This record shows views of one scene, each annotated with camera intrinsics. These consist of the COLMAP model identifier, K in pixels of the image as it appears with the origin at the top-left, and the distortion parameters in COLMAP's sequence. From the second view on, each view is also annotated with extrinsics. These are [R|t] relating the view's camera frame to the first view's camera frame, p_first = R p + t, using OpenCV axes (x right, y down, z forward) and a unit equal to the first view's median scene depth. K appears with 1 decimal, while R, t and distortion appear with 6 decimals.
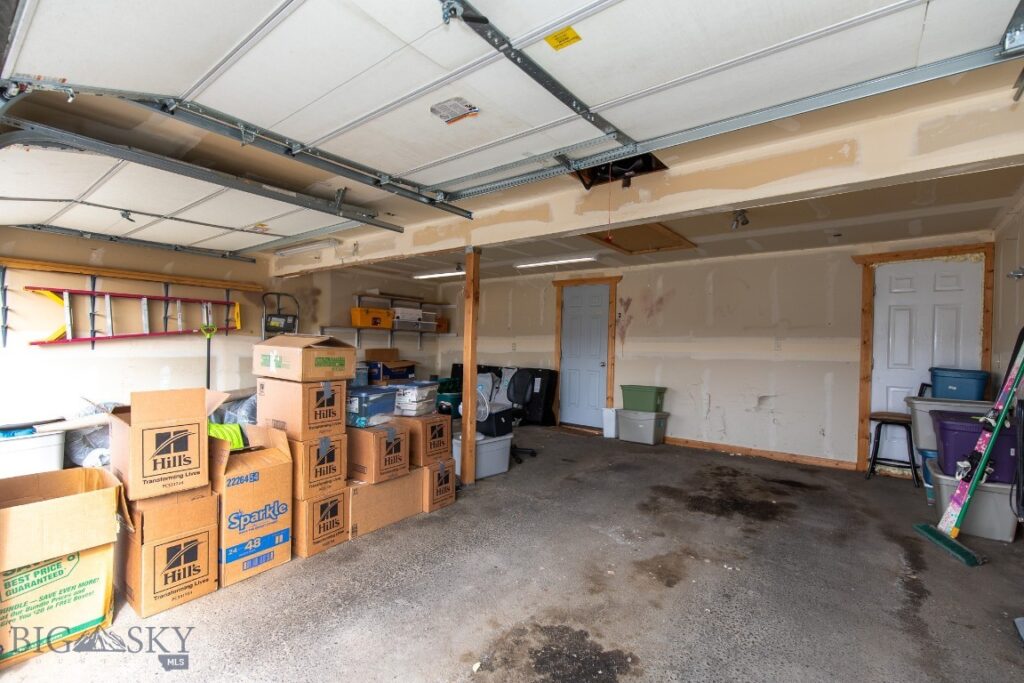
lens RADIAL K [[478.6, 0, 513.9], [0, 478.6, 354.7], [0, 0, 1]] dist [0.003589, -0.000152]
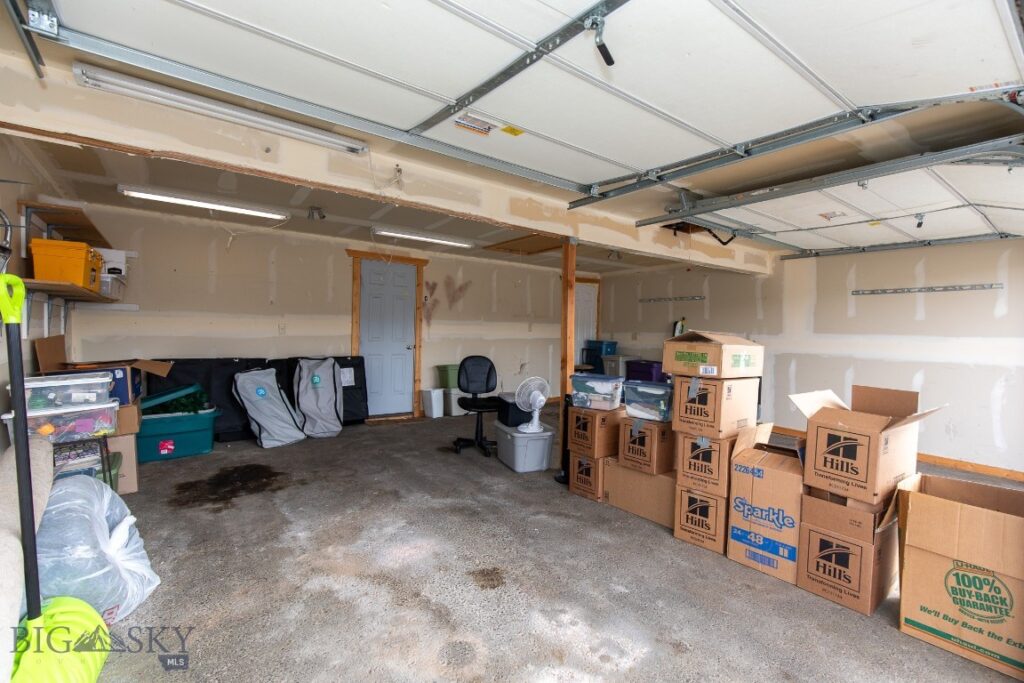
lens RADIAL K [[478.6, 0, 513.9], [0, 478.6, 354.7], [0, 0, 1]] dist [0.003589, -0.000152]
pose [[0.223016, -0.064219, 0.972697, -0.775932], [-0.000252, 0.997824, 0.065936, -0.031516], [-0.974815, -0.014950, 0.222514, 0.616822]]
